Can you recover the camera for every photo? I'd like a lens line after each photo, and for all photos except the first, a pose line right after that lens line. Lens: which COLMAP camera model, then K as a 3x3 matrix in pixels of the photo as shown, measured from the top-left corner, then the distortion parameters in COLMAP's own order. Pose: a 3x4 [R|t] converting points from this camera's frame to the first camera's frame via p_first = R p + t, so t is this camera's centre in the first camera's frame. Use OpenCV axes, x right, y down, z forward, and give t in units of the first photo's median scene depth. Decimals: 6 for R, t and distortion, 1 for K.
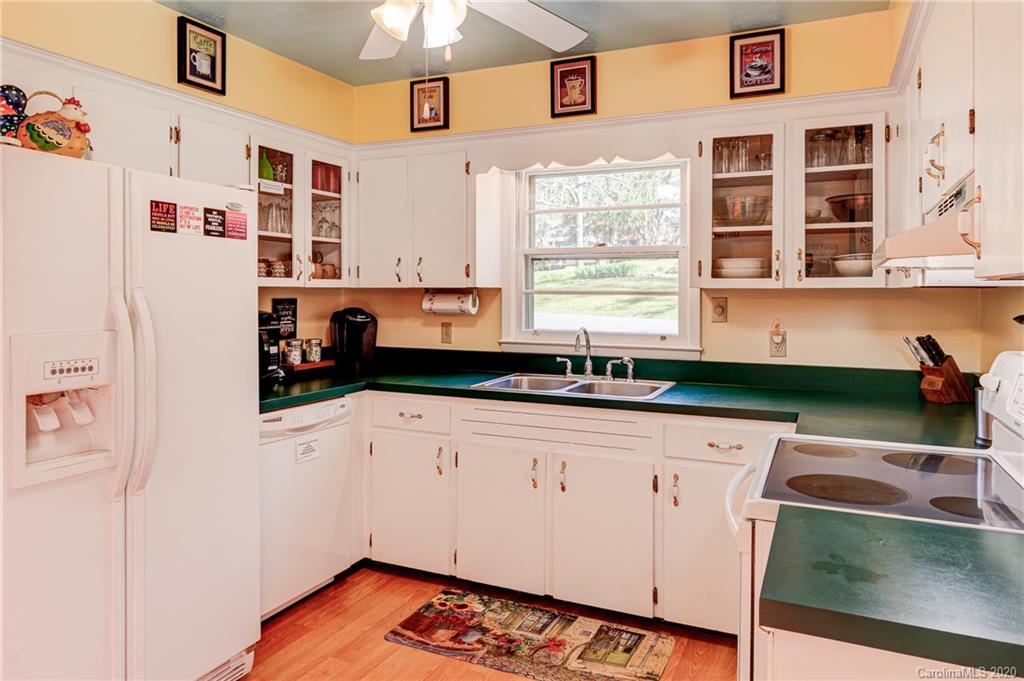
lens RADIAL K [[691.4, 0, 486.7], [0, 691.4, 295.5], [0, 0, 1]] dist [0.002408, 0.001479]
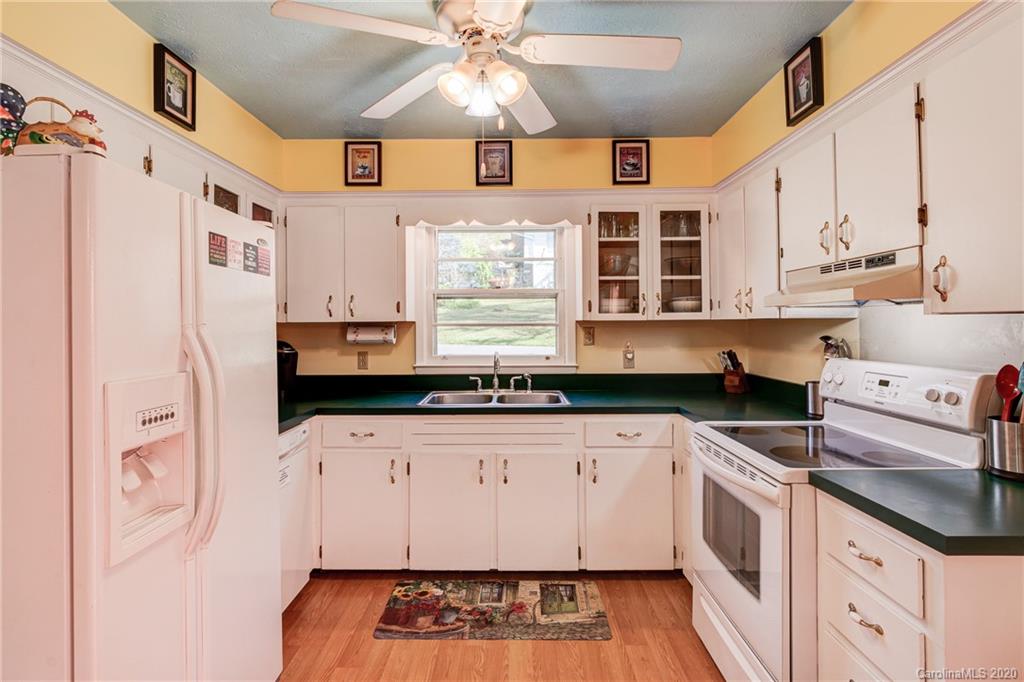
lens RADIAL K [[528.8, 0, 502.8], [0, 528.8, 318.3], [0, 0, 1]] dist [-0.004079, -0.000124]
pose [[0.910199, -0.005355, 0.414136, -0.299985], [0.011980, 0.999838, -0.013402, -0.003354], [-0.413998, 0.017160, 0.910116, 0.130292]]
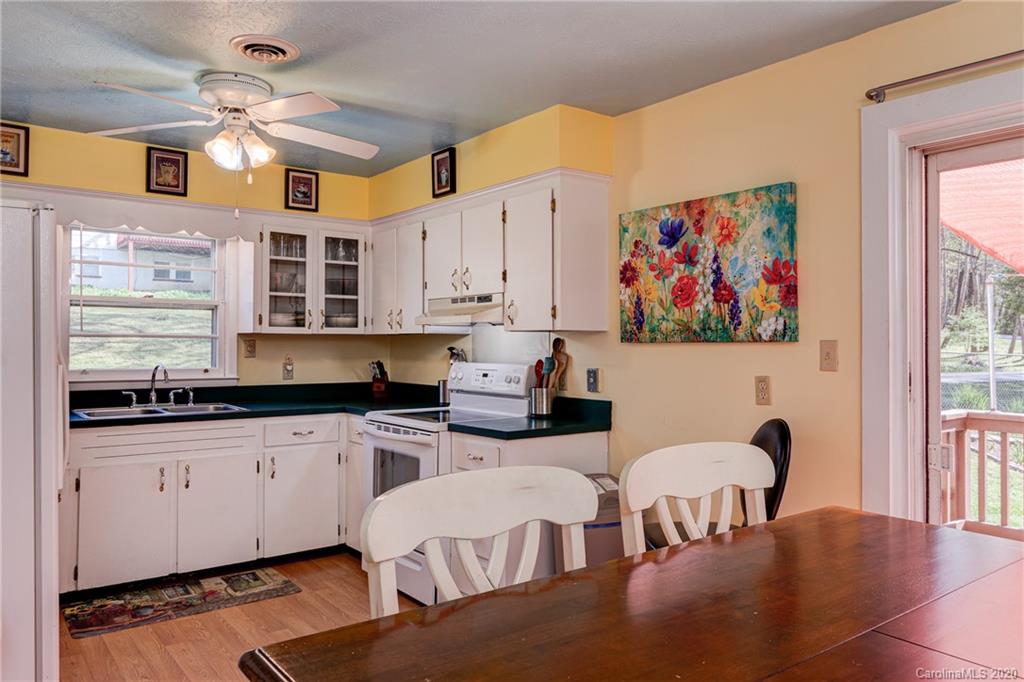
lens RADIAL K [[732.3, 0, 509.9], [0, 732.3, 335.8], [0, 0, 1]] dist [0.002267, -0.001666]
pose [[0.467117, 0.007865, 0.884160, -0.857746], [0.001946, 0.999949, -0.009923, 0.012082], [-0.884193, 0.006355, 0.467078, -0.188906]]
